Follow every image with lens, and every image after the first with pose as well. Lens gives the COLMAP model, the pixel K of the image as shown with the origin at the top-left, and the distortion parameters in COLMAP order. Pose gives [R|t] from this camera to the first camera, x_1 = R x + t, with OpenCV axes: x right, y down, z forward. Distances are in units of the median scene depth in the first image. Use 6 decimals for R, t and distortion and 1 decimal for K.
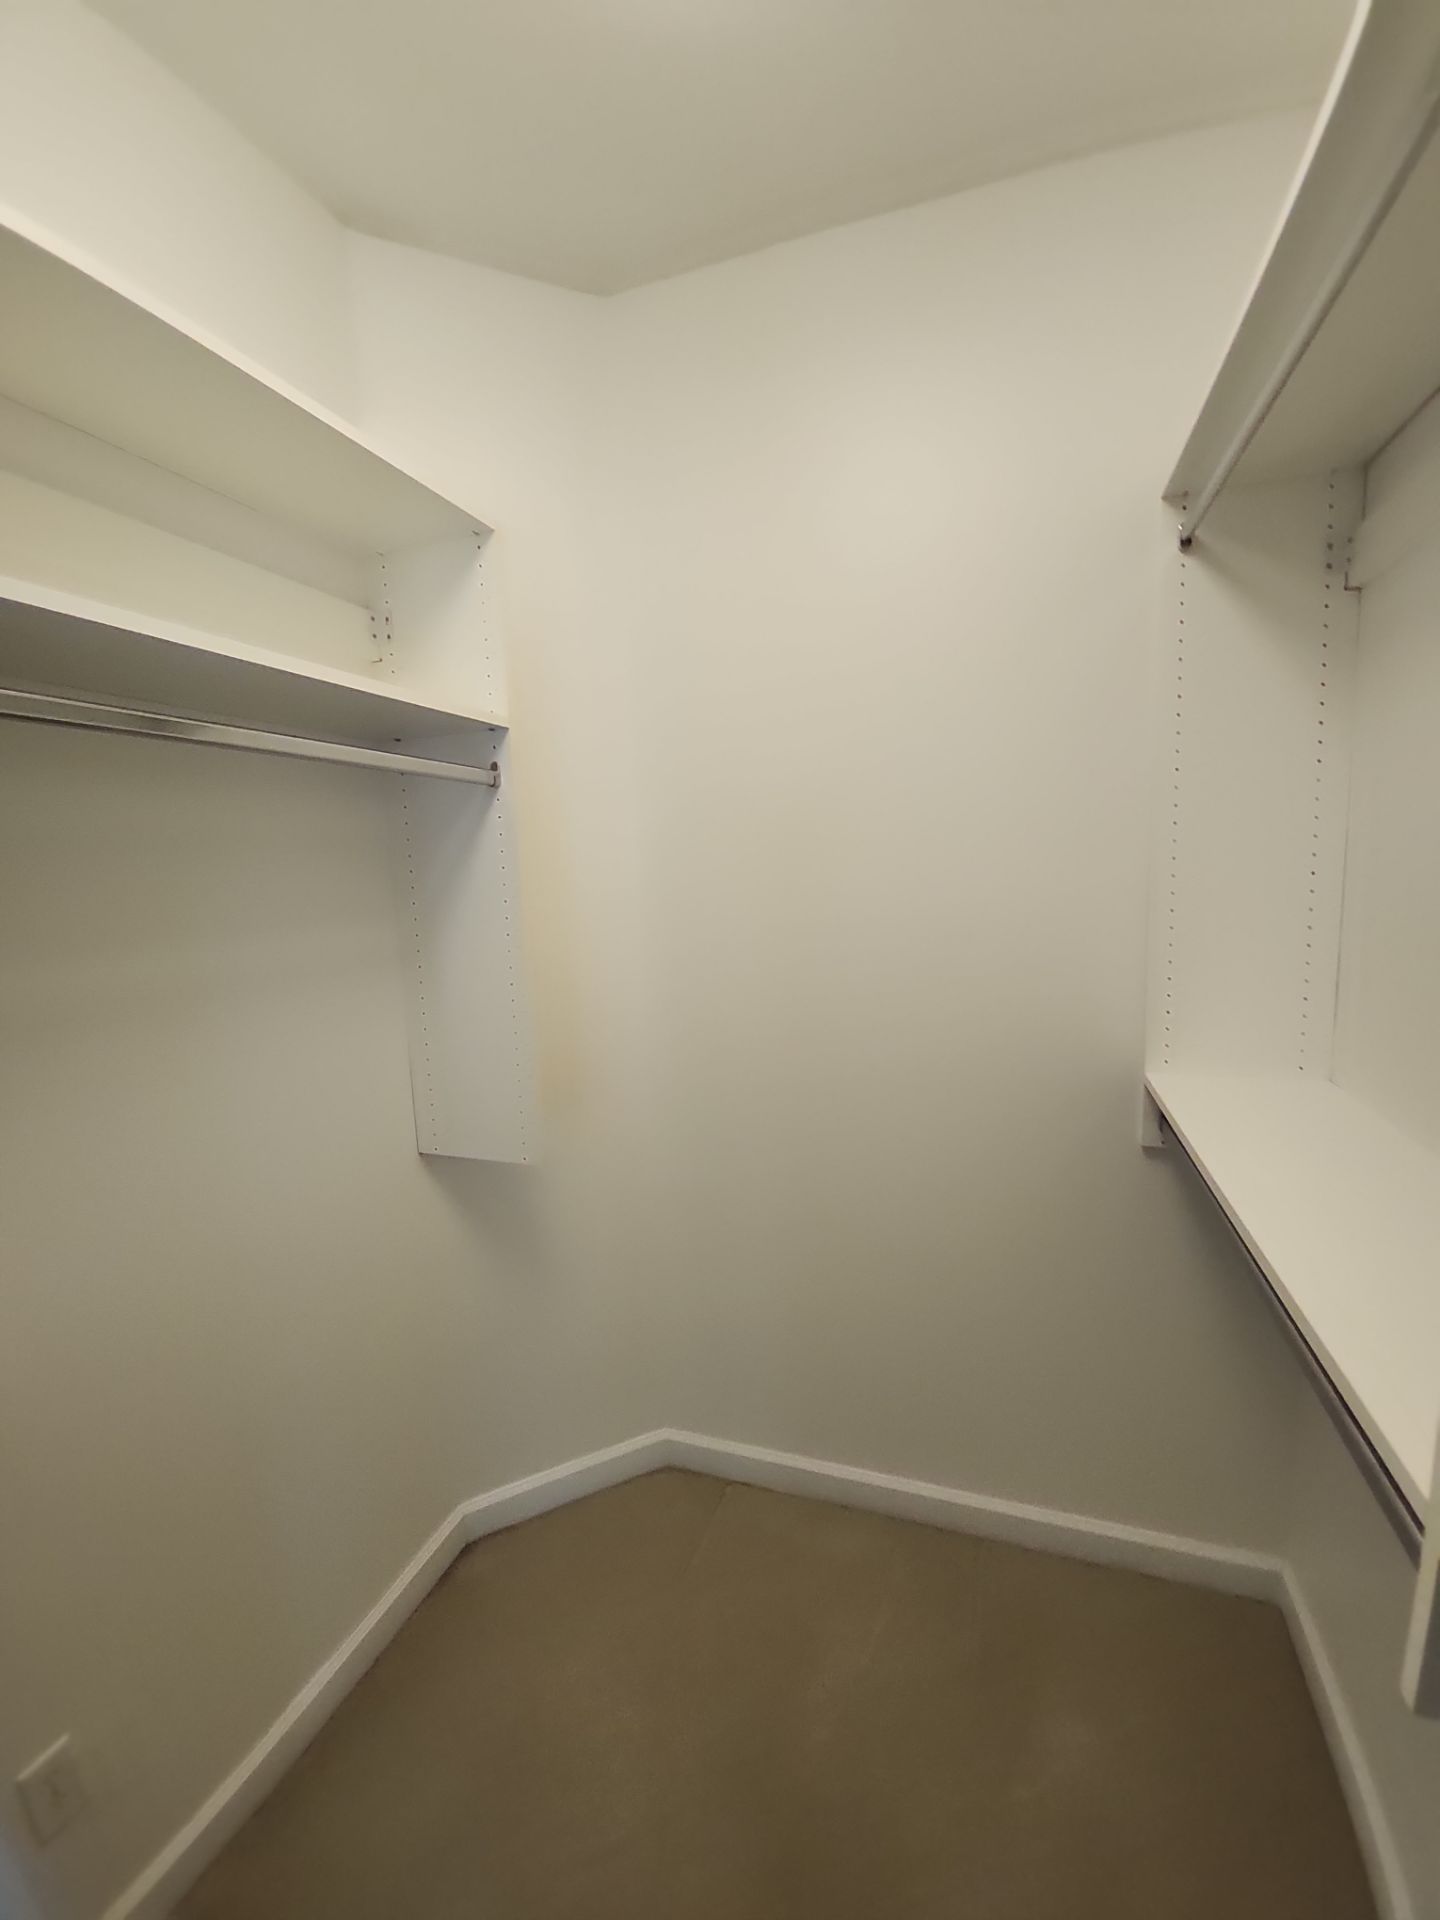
lens RADIAL K [[764.8, 0, 726.4], [0, 764.8, 957.1], [0, 0, 1]] dist [-0.024416, -0.000266]
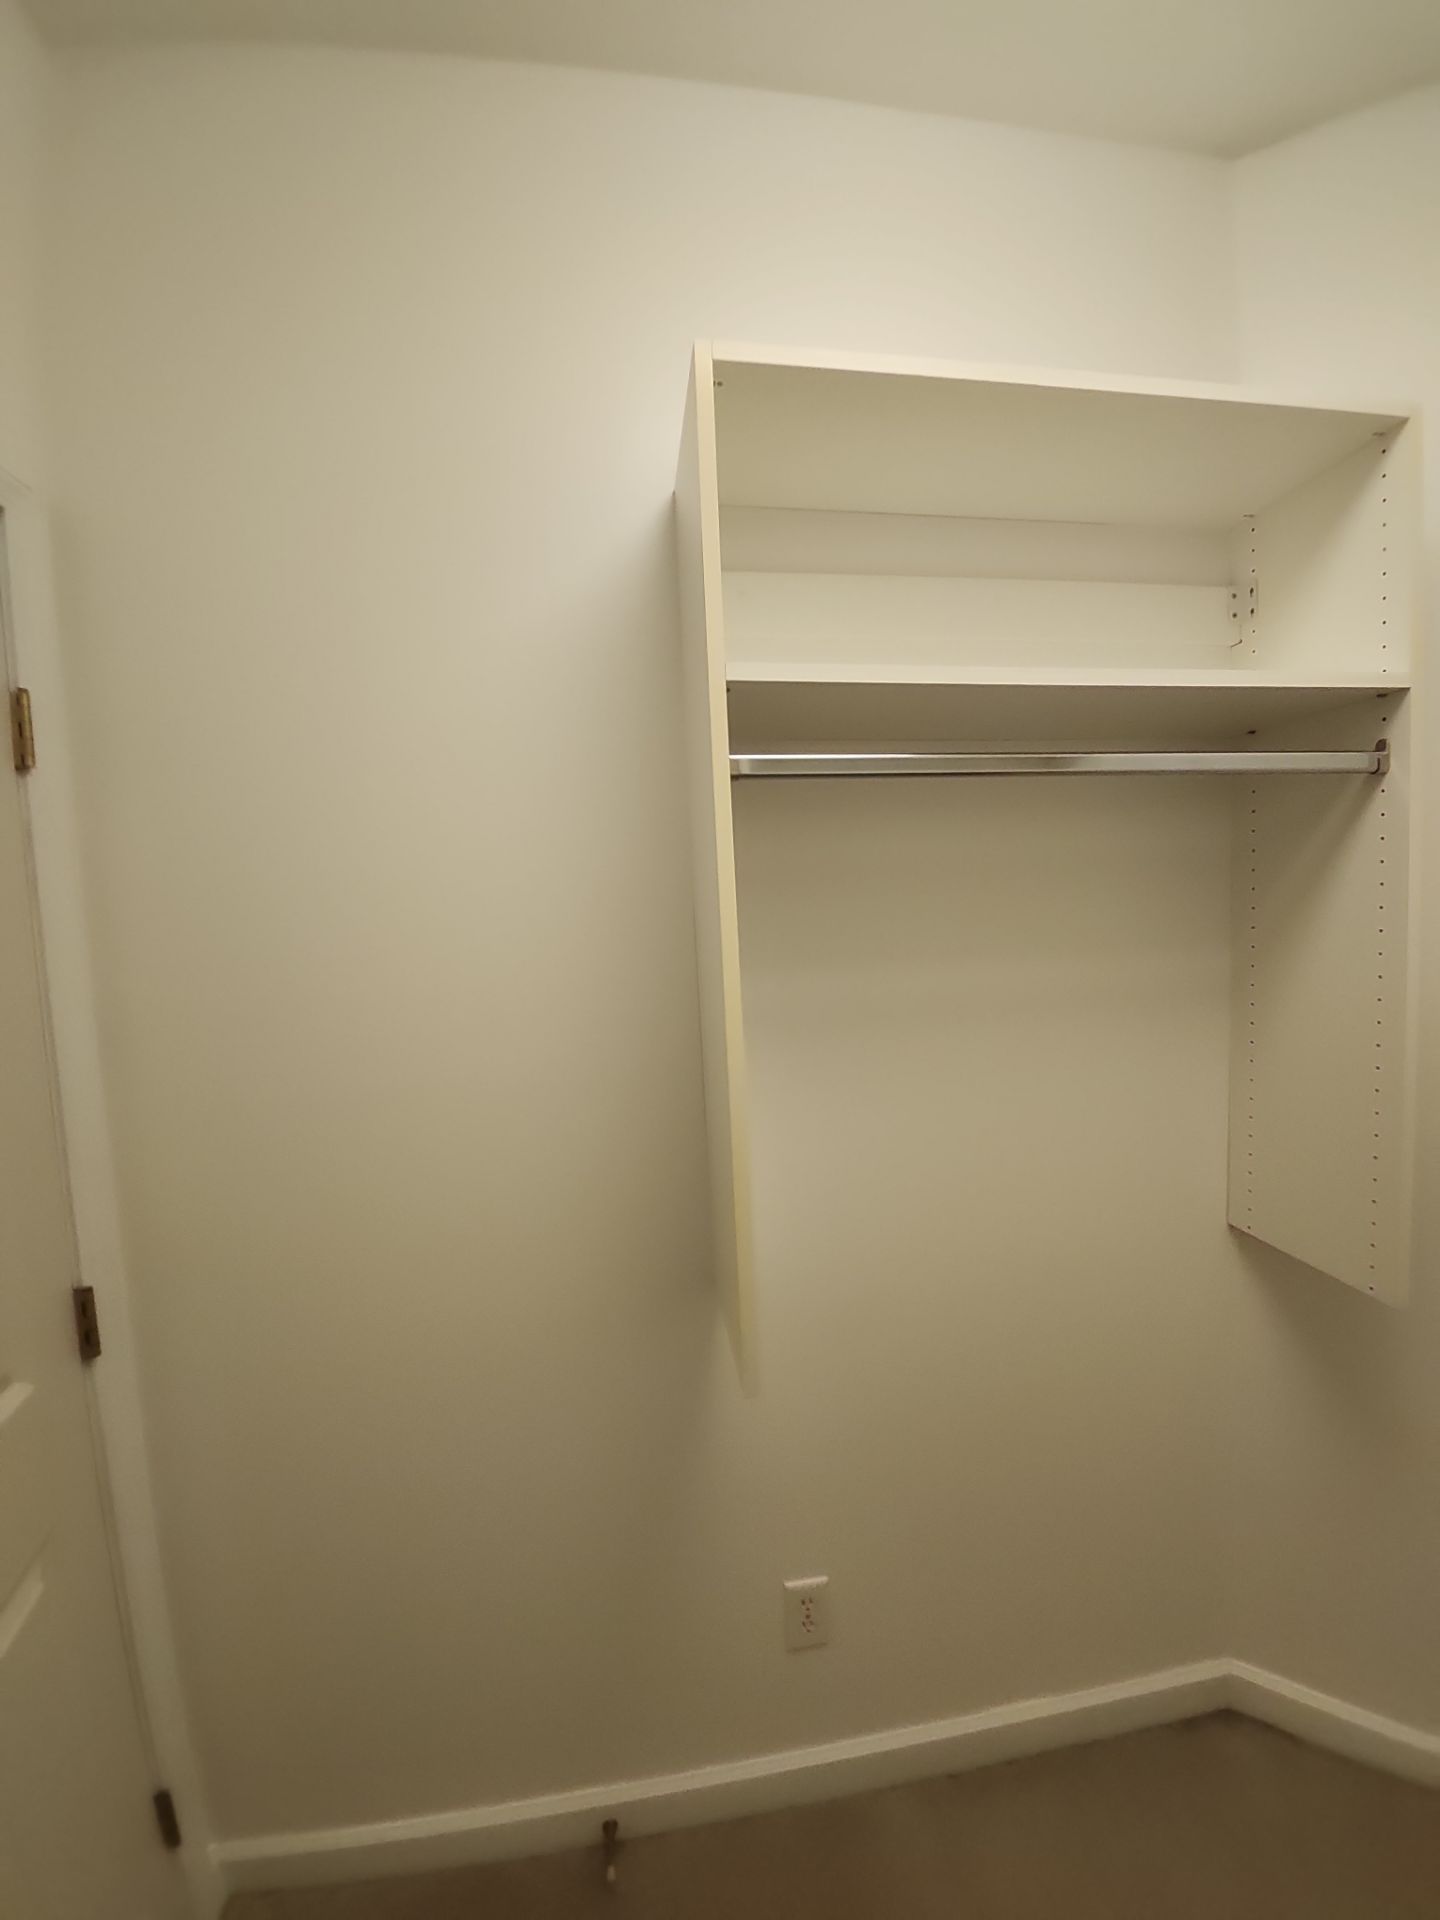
lens RADIAL K [[764.8, 0, 718.7], [0, 764.8, 961.7], [0, 0, 1]] dist [-0.024416, -0.000266]
pose [[0.474619, 0.079111, -0.876629, 0.040493], [-0.090946, 0.995030, 0.040557, -0.015404], [0.875480, 0.060477, 0.479454, 0.109914]]
